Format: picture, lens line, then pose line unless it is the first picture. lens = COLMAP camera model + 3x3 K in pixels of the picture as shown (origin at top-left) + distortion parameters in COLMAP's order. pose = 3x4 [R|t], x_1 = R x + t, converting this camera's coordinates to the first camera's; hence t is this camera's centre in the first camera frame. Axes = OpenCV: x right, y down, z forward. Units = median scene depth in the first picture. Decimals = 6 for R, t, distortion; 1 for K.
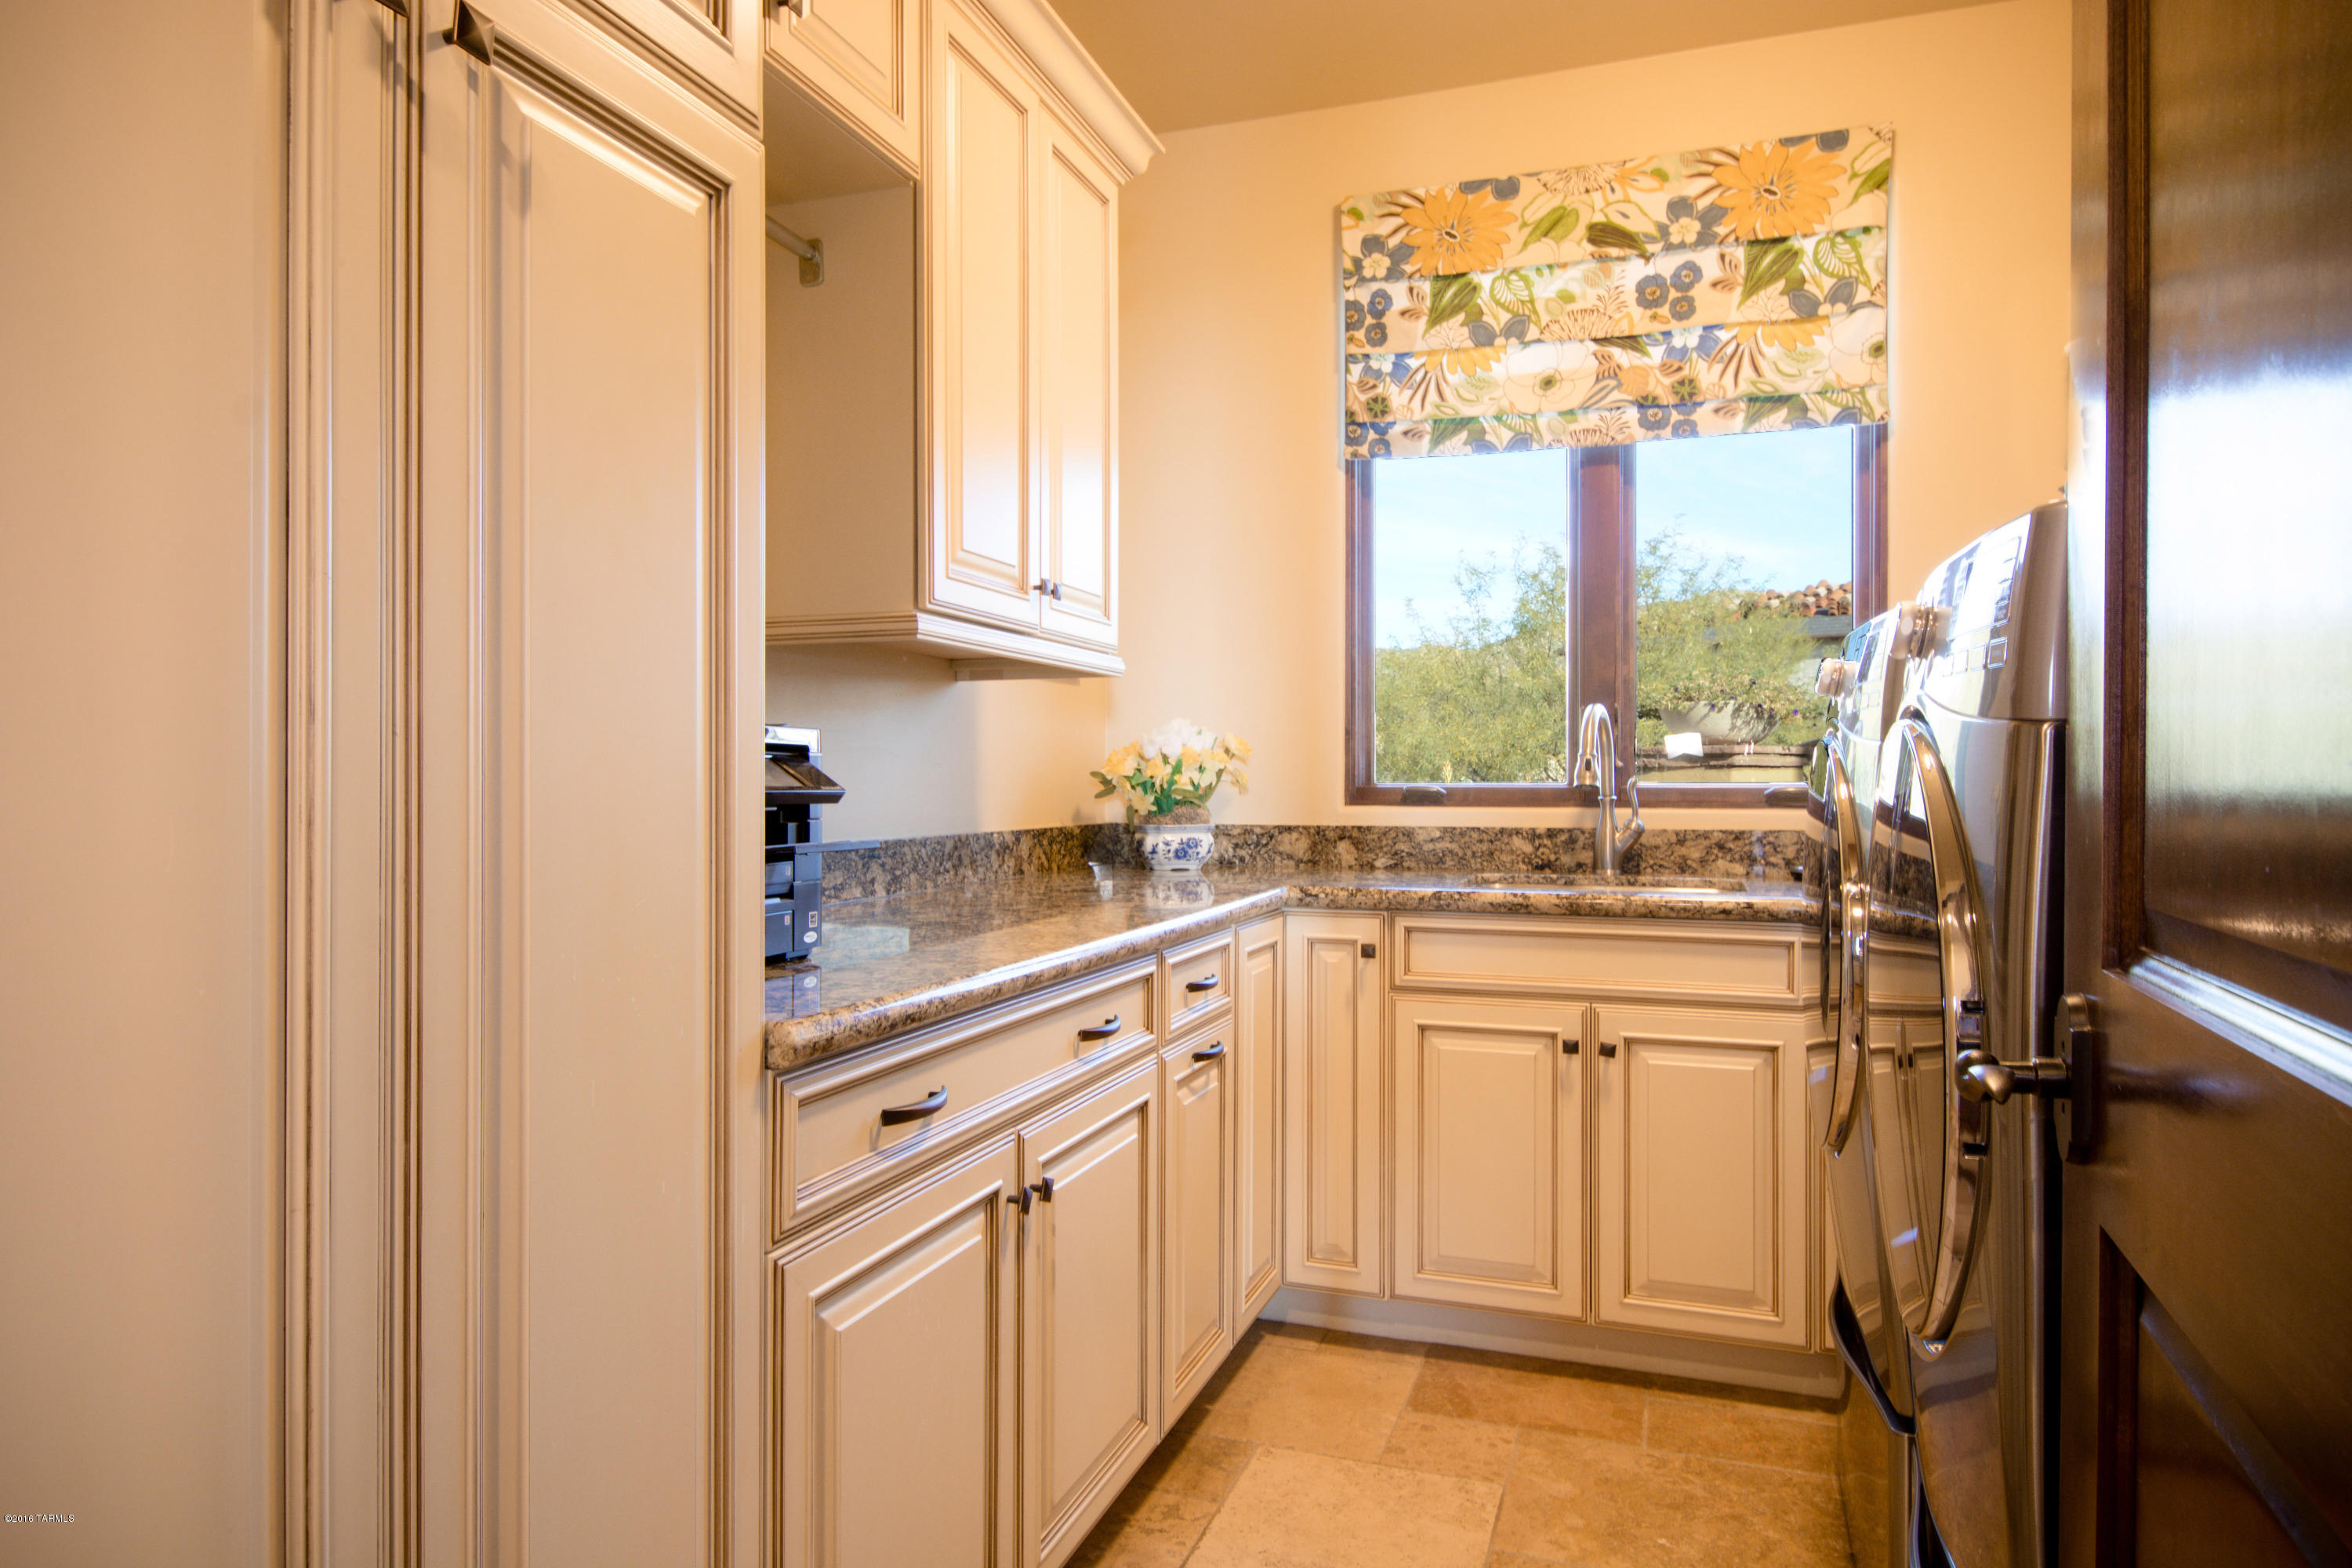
lens RADIAL K [[1383.7, 0, 1194.5], [0, 1383.7, 778.9], [0, 0, 1]] dist [0.015968, -0.018008]
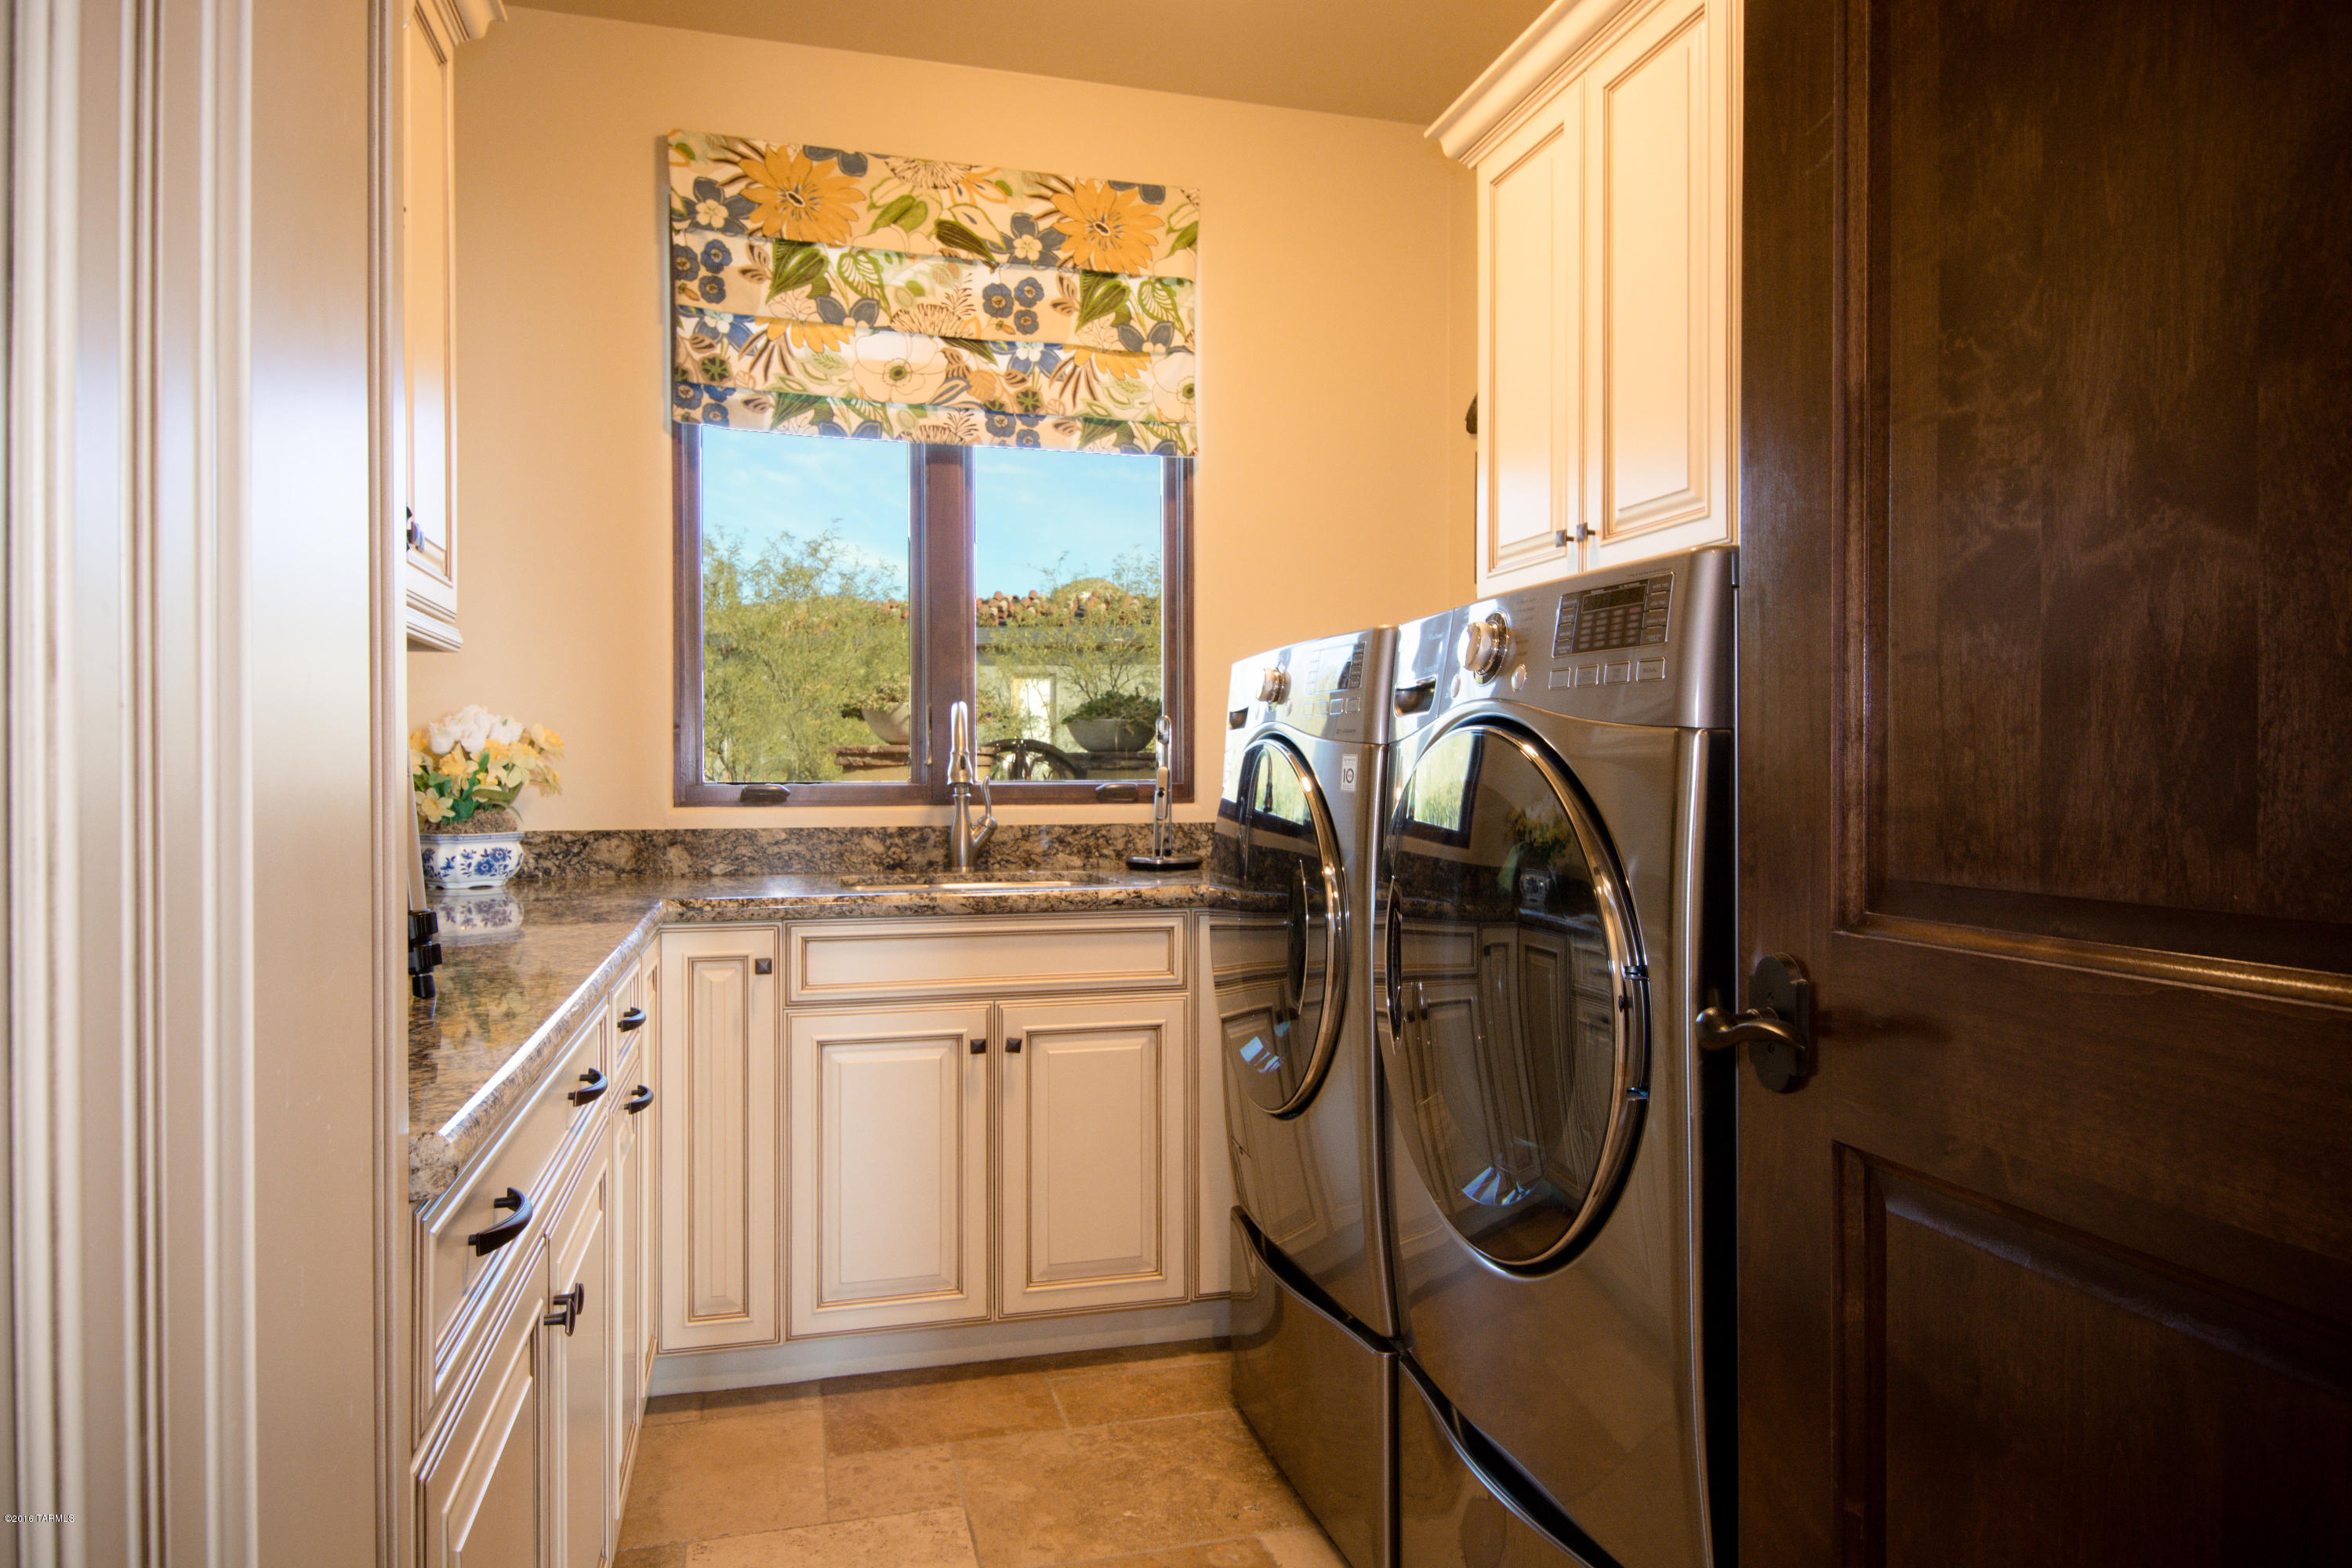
lens RADIAL K [[1383.7, 0, 1194.5], [0, 1383.7, 778.9], [0, 0, 1]] dist [0.015968, -0.018008]
pose [[0.831056, -0.003086, 0.556180, -0.120952], [0.002380, 0.999995, 0.001992, 0.000008], [-0.556184, -0.000331, 0.831059, 0.070371]]
